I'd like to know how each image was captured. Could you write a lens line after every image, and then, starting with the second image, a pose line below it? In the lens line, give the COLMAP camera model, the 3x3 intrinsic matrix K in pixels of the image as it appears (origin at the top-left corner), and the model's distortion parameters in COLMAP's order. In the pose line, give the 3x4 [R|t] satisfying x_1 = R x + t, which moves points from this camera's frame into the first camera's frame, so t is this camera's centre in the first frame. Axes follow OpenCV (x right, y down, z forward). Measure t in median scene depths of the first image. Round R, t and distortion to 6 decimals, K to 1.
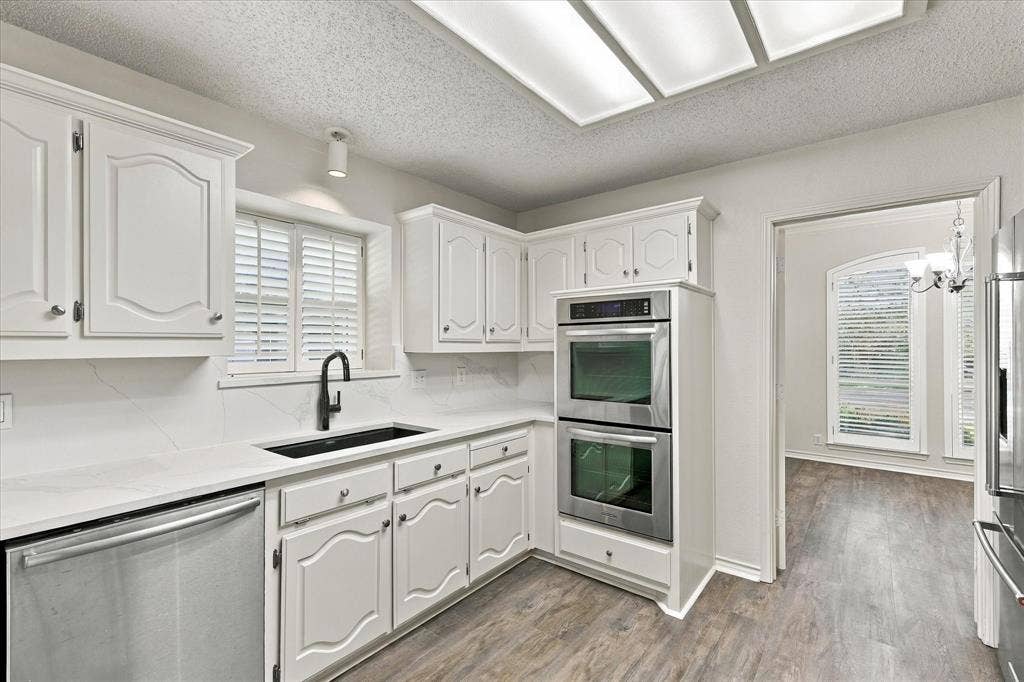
lens RADIAL K [[451.2, 0, 515.7], [0, 451.2, 342.8], [0, 0, 1]] dist [0.001037, -0.000231]
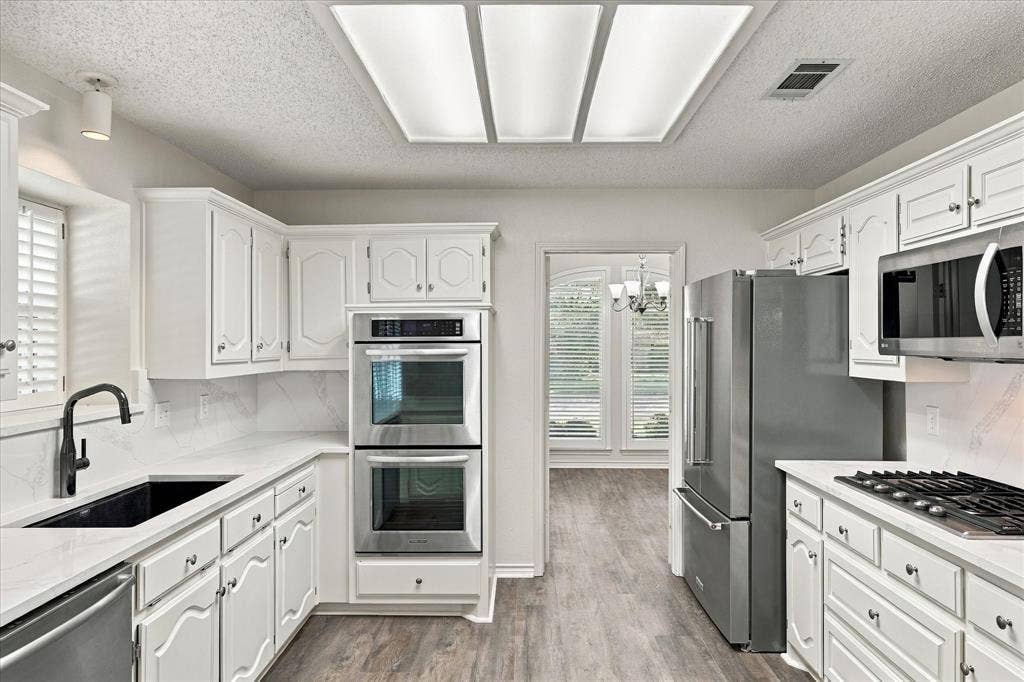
lens RADIAL K [[631.8, 0, 512.0], [0, 631.8, 341.0], [0, 0, 1]] dist [-0.004835, -0.001516]
pose [[0.790332, 0.001800, 0.612676, -0.457557], [-0.003401, 0.999993, 0.001448, -0.048910], [-0.612670, -0.003228, 0.790332, -0.185440]]
